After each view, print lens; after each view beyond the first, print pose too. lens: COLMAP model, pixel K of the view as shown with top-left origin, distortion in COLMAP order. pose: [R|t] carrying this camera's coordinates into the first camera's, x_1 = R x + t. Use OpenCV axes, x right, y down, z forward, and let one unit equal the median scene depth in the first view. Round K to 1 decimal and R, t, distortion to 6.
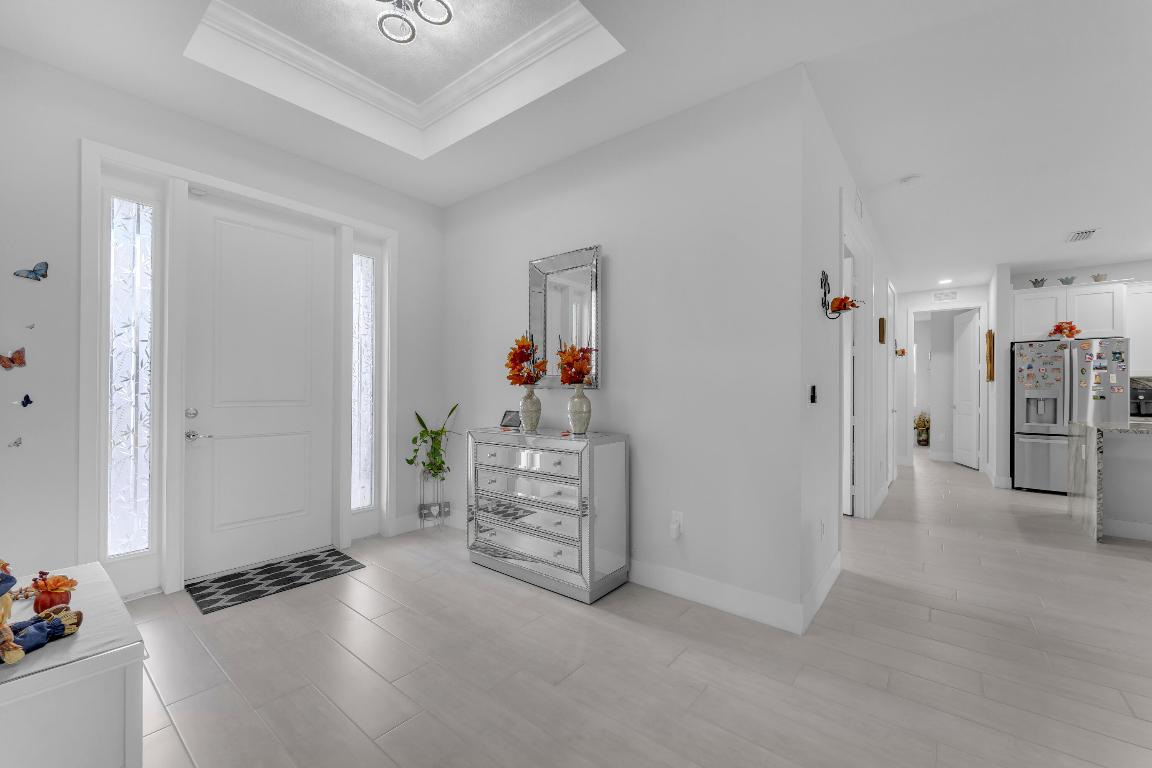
lens RADIAL K [[458.3, 0, 579.1], [0, 458.3, 390.1], [0, 0, 1]] dist [0.004155, -0.000990]
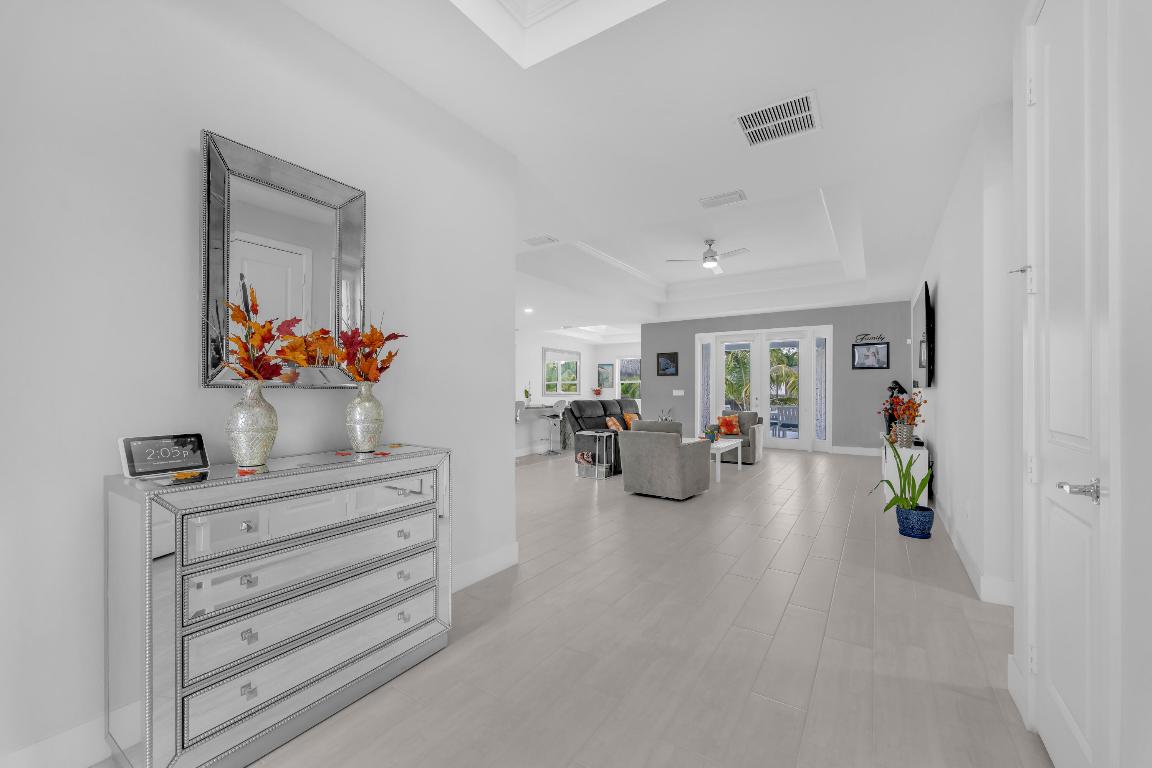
lens RADIAL K [[458.3, 0, 569.8], [0, 458.3, 387.7], [0, 0, 1]] dist [0.004155, -0.000990]
pose [[-0.082861, 0.002689, 0.996558, -0.385013], [-0.002649, 0.999992, -0.002918, -0.001651], [-0.996558, -0.002882, -0.082853, 0.390686]]
